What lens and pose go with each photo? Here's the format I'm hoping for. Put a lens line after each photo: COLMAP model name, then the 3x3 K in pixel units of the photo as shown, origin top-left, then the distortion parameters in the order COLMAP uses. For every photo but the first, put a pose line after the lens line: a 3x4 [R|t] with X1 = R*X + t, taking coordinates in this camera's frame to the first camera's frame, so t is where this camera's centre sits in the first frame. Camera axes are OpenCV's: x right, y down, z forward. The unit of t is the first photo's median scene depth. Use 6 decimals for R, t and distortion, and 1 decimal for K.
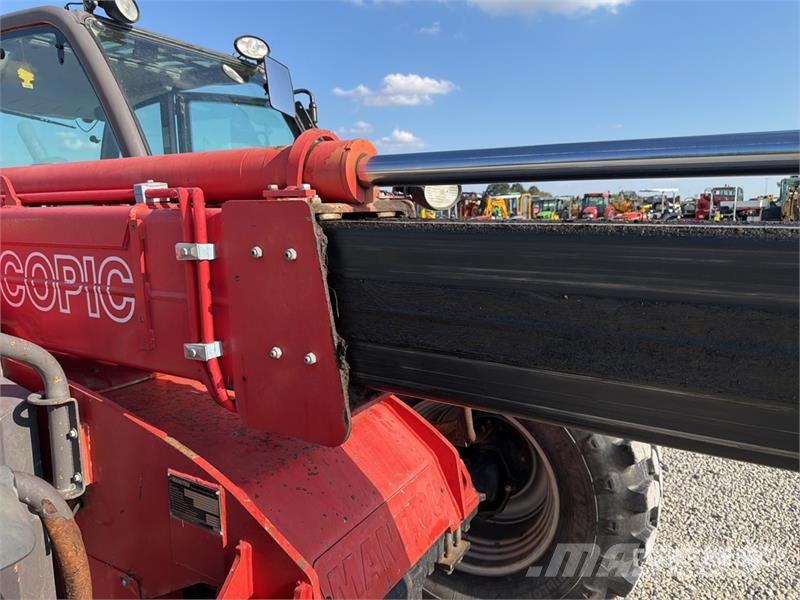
lens RADIAL K [[571.3, 0, 397.5], [0, 571.3, 317.8], [0, 0, 1]] dist [0.069186, -0.088740]
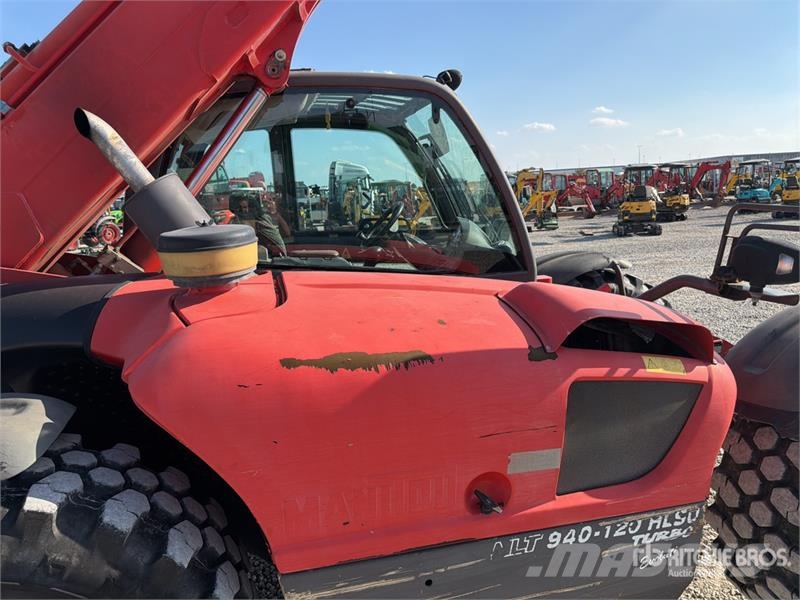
lens RADIAL K [[571.3, 0, 401.9], [0, 571.3, 300.7], [0, 0, 1]] dist [0.069186, -0.088740]
pose [[0.707548, -0.146821, 0.691245, -0.077517], [0.162109, 0.985816, 0.043457, -0.004838], [-0.687820, 0.081309, 0.721313, 0.005910]]
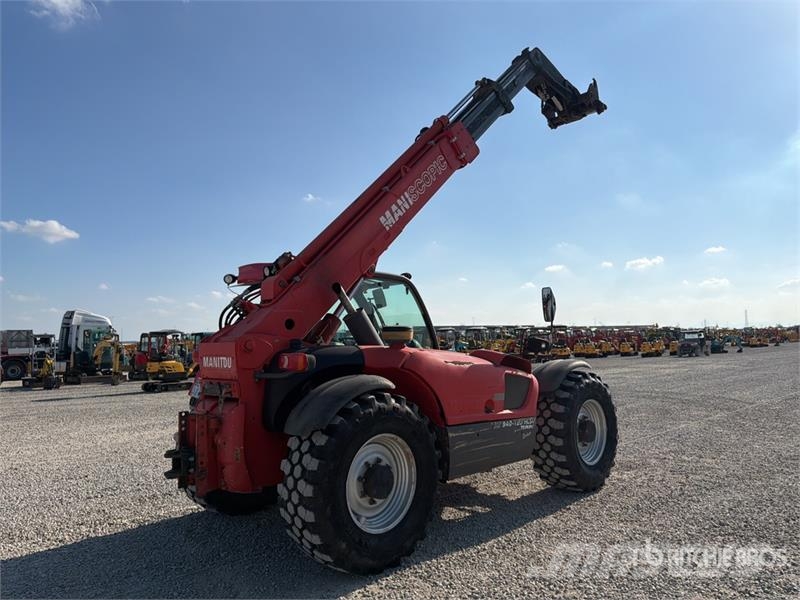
lens RADIAL K [[571.3, 0, 407.2], [0, 571.3, 291.3], [0, 0, 1]] dist [0.069186, -0.088740]
pose [[0.288928, 0.094712, 0.952654, -0.169875], [0.190698, 0.969459, -0.154219, 0.001347], [-0.938166, 0.226228, 0.262043, 0.008534]]
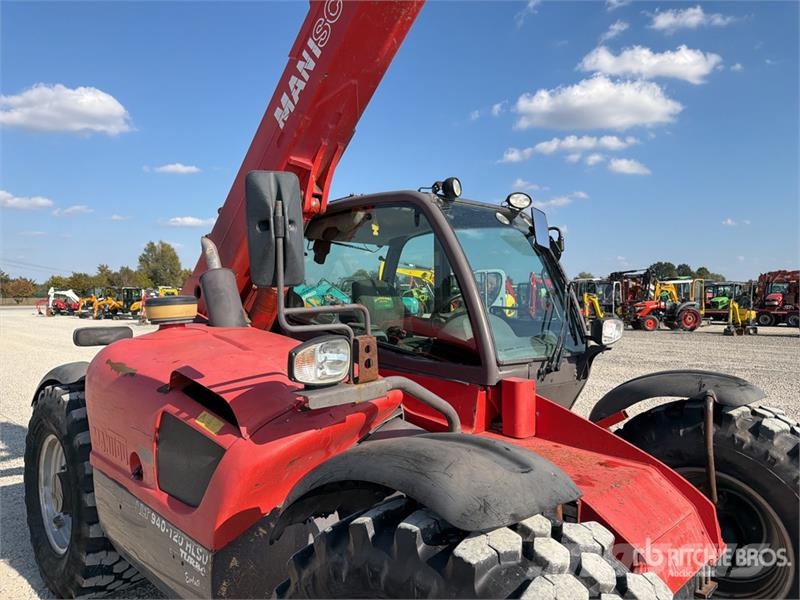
lens RADIAL K [[571.3, 0, 397.1], [0, 571.3, 307.7], [0, 0, 1]] dist [0.069186, -0.088740]
pose [[0.966953, 0.021463, -0.254050, -0.011117], [-0.060226, 0.987479, -0.145803, 0.000513], [0.247740, 0.156285, 0.956138, -0.022293]]
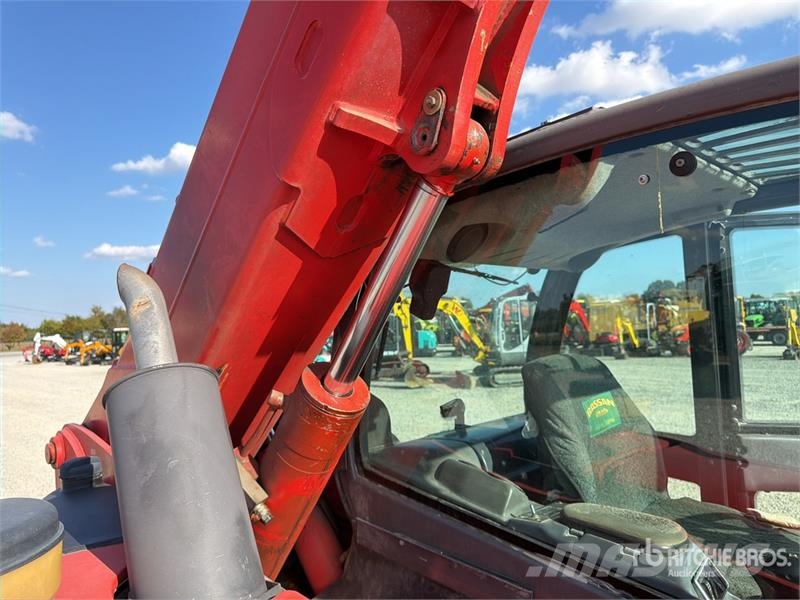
lens RADIAL K [[571.3, 0, 386.3], [0, 571.3, 289.1], [0, 0, 1]] dist [0.069186, -0.088740]
pose [[0.963934, -0.038850, -0.263290, -0.041574], [-0.022379, 0.973953, -0.225642, -0.013571], [0.265199, 0.223396, 0.937957, 0.028665]]
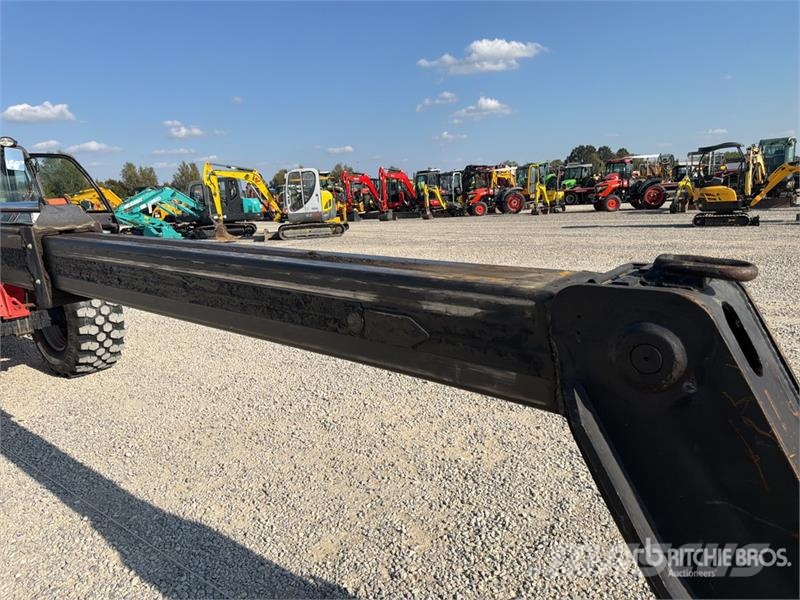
lens RADIAL K [[571.3, 0, 388.1], [0, 571.3, 310.5], [0, 0, 1]] dist [0.069186, -0.088740]
pose [[0.985358, -0.007518, -0.170335, 0.102620], [0.013152, 0.999402, 0.031976, 0.009833], [0.169993, -0.033749, 0.984867, -0.066005]]
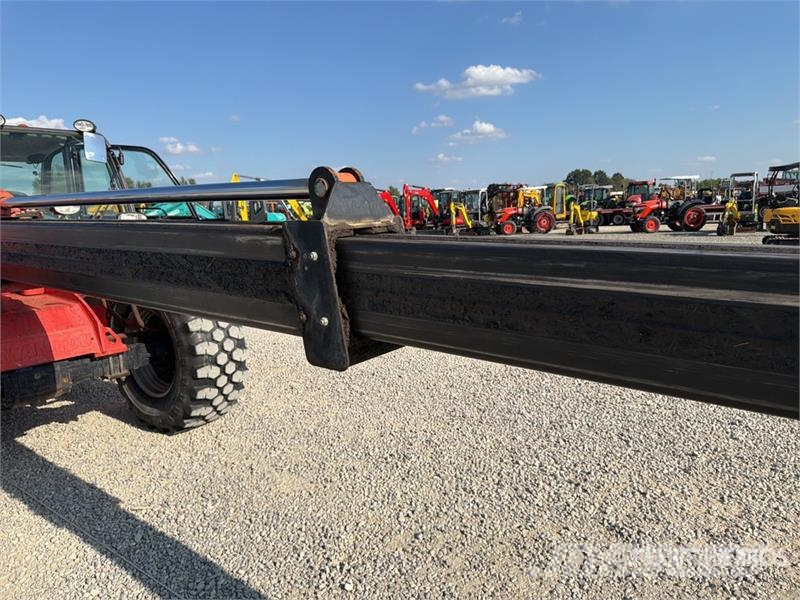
lens RADIAL K [[571.3, 0, 395.9], [0, 571.3, 306.4], [0, 0, 1]] dist [0.069186, -0.088740]
pose [[0.989400, -0.001208, -0.145212, 0.061501], [0.000036, 0.999967, -0.008078, 0.007461], [0.145217, 0.007987, 0.989368, -0.041528]]
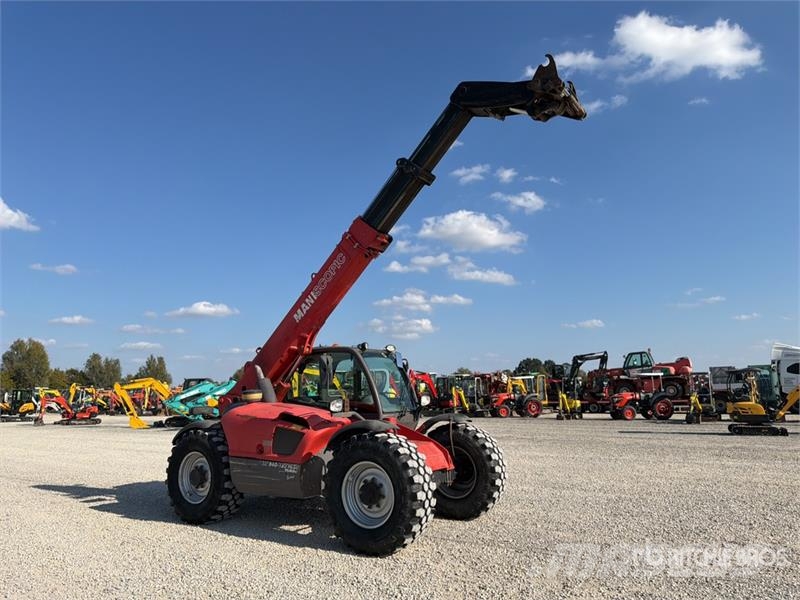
lens RADIAL K [[571.3, 0, 388.6], [0, 571.3, 291.7], [0, 0, 1]] dist [0.069186, -0.088740]
pose [[0.997240, -0.010865, -0.073451, -0.000706], [-0.014851, 0.940061, -0.340683, 0.022840], [0.072749, 0.340833, 0.937305, -0.141077]]
